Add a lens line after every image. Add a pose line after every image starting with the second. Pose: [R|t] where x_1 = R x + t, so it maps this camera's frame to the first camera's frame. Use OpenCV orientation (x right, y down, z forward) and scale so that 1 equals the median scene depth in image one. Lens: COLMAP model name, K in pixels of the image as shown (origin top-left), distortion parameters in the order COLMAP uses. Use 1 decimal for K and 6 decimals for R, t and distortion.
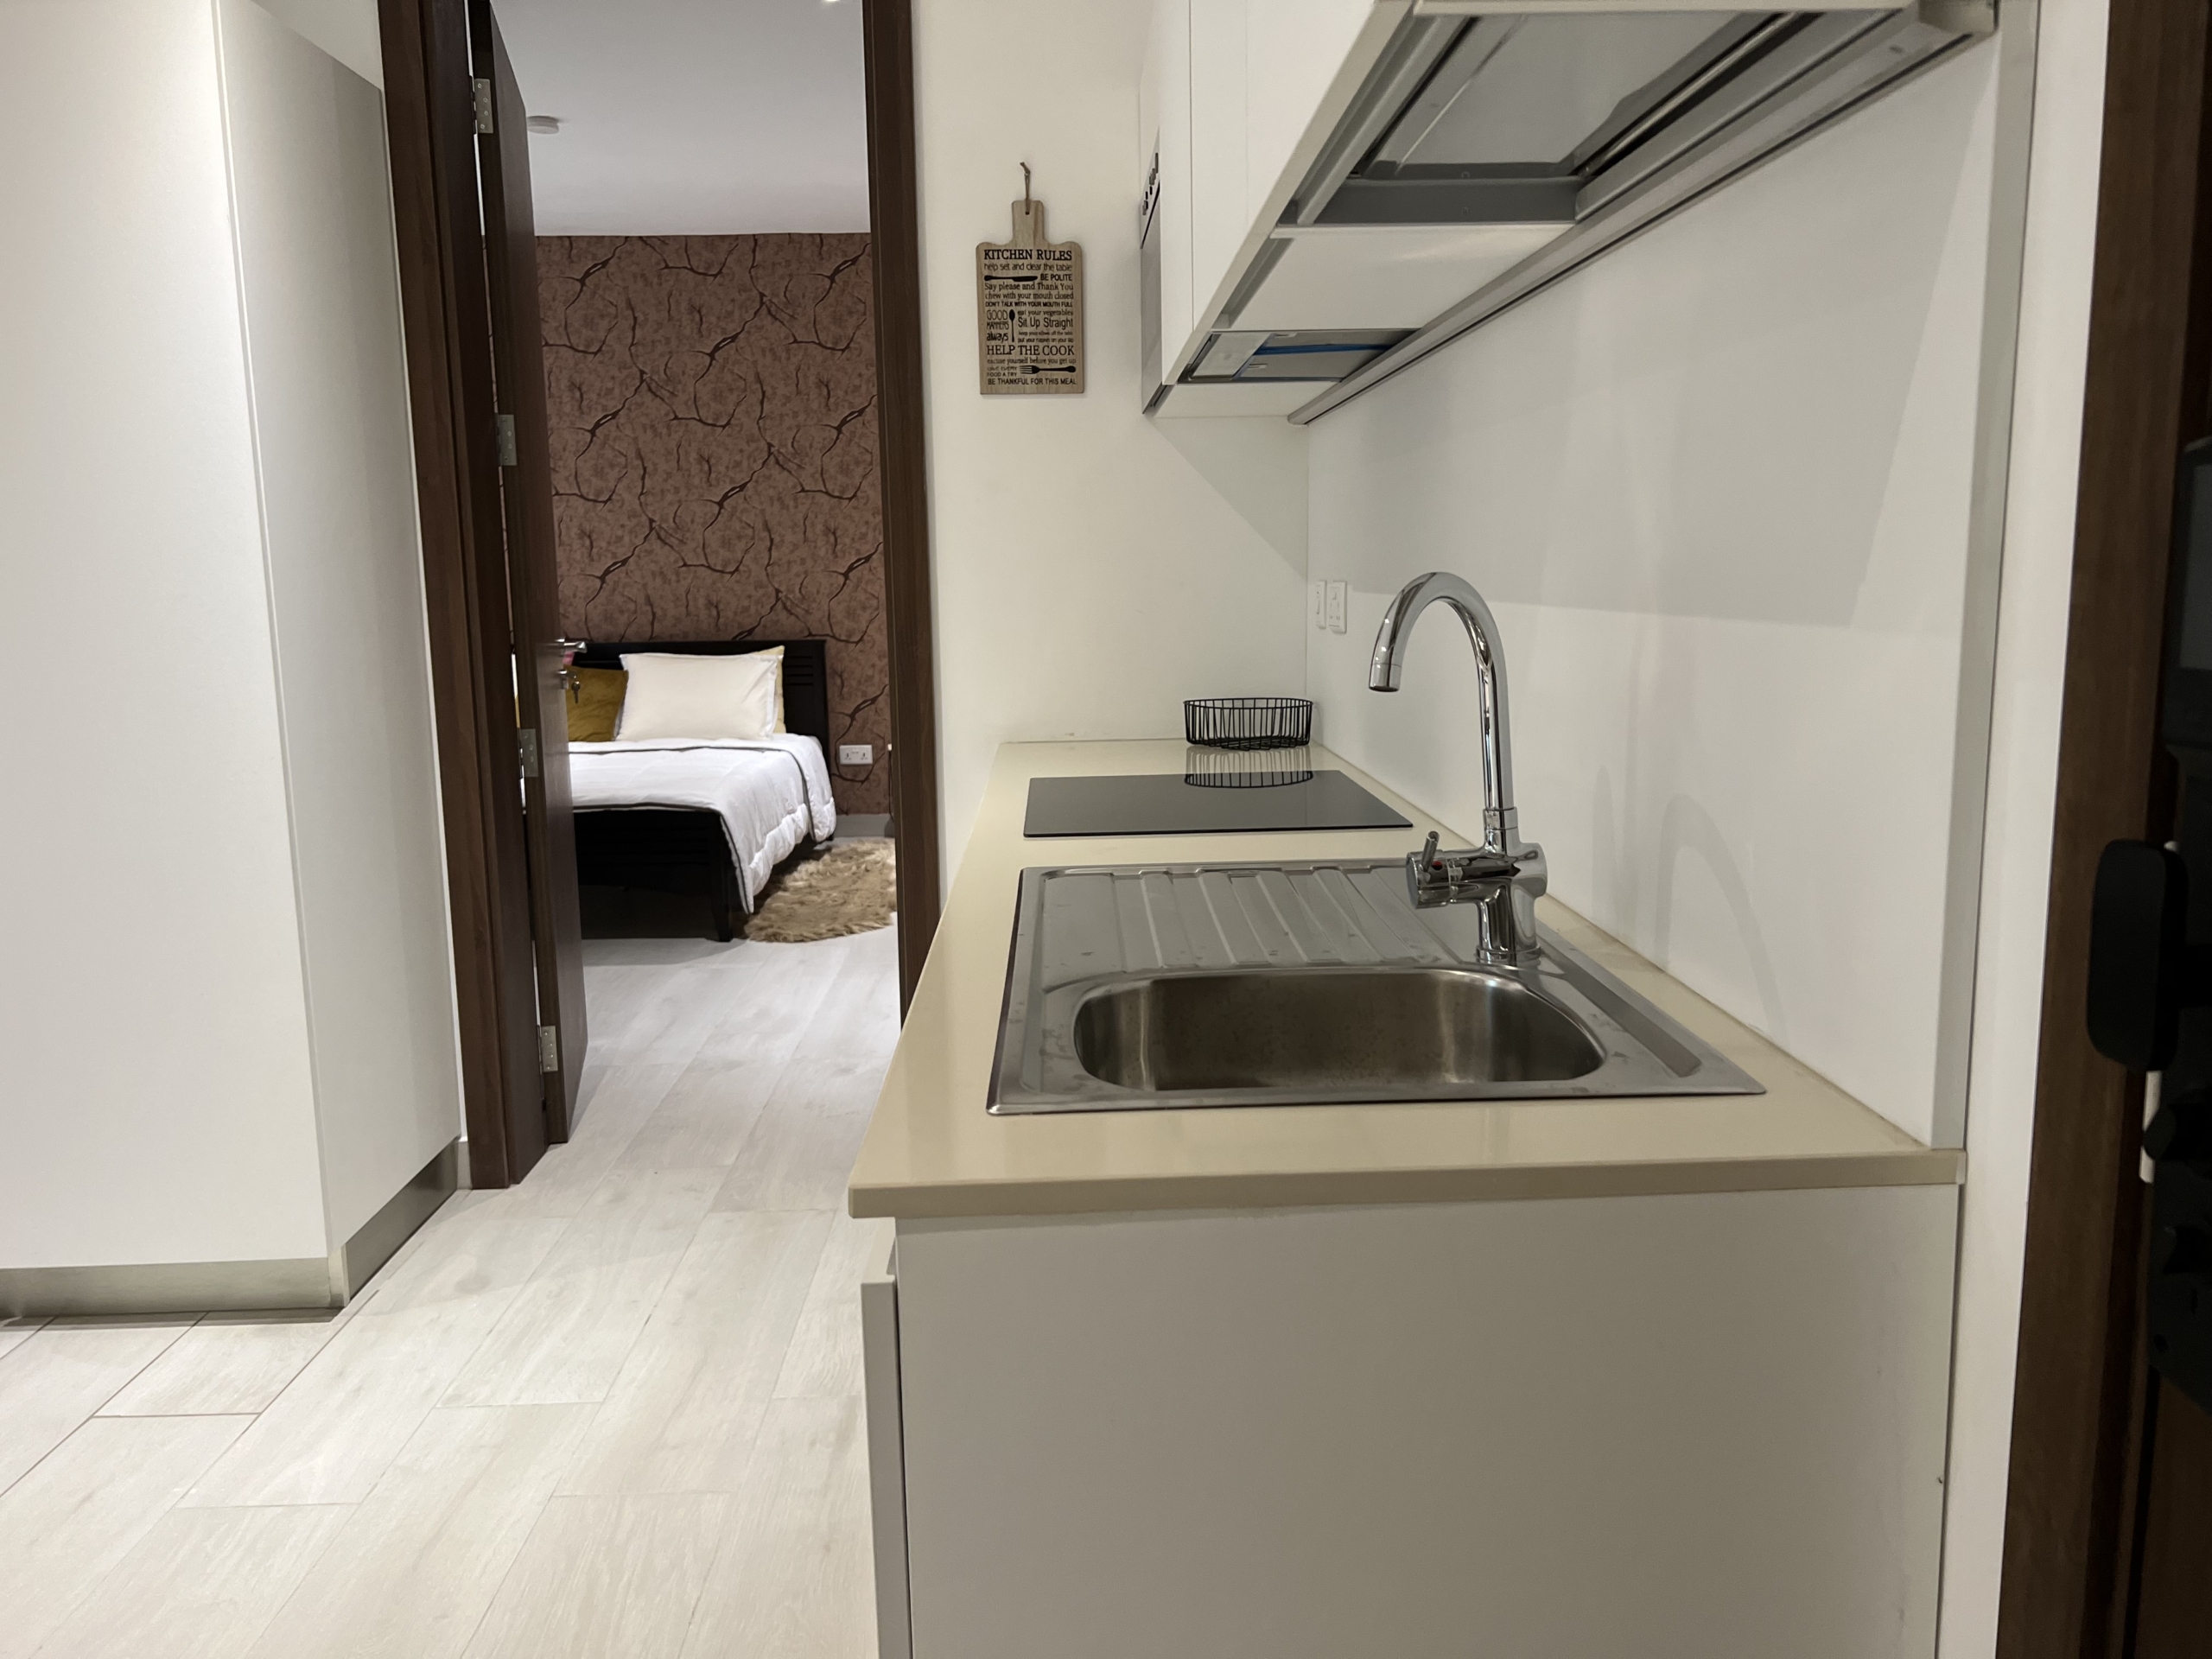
lens RADIAL K [[1675.7, 0, 1117.5], [0, 1675.7, 829.4], [0, 0, 1]] dist [-0.000637, -0.038699]
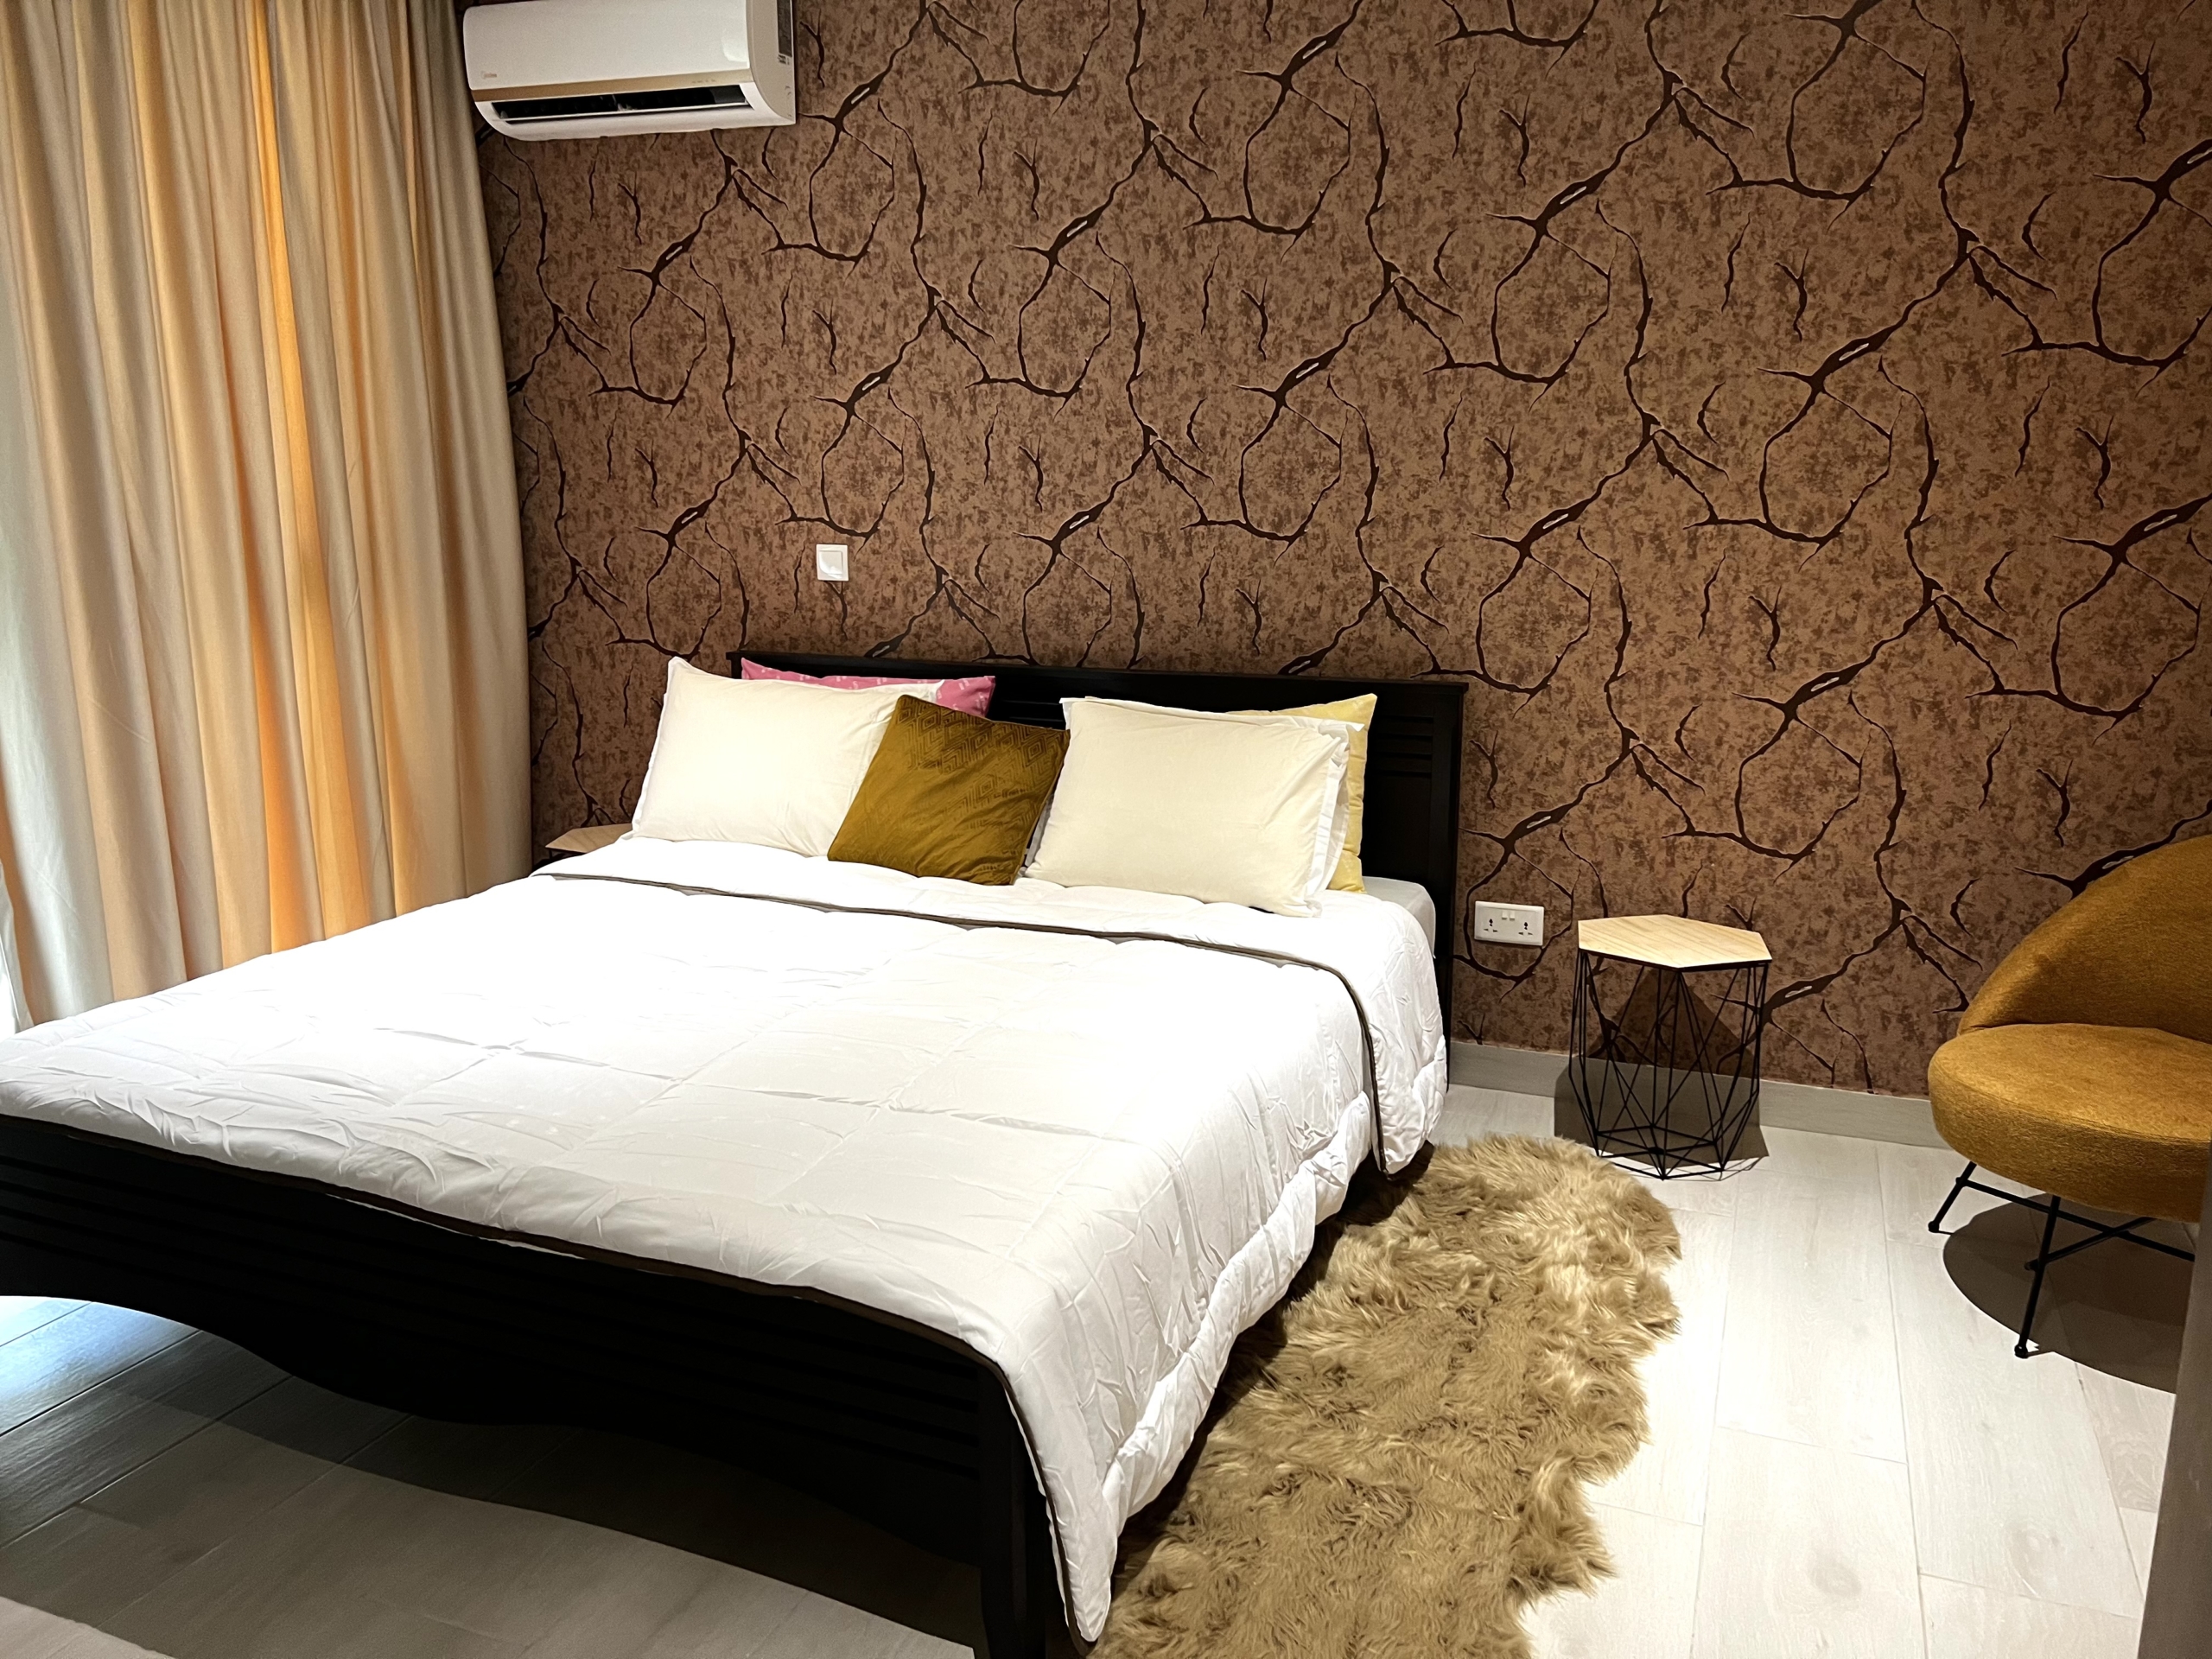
lens RADIAL K [[1680.3, 0, 1109.5], [0, 1680.3, 874.3], [0, 0, 1]] dist [0.080535, -0.004017]
pose [[0.914999, 0.098195, -0.391324, -0.073106], [-0.071488, 0.994042, 0.082280, -0.091228], [0.397072, -0.047311, 0.916567, 0.513111]]
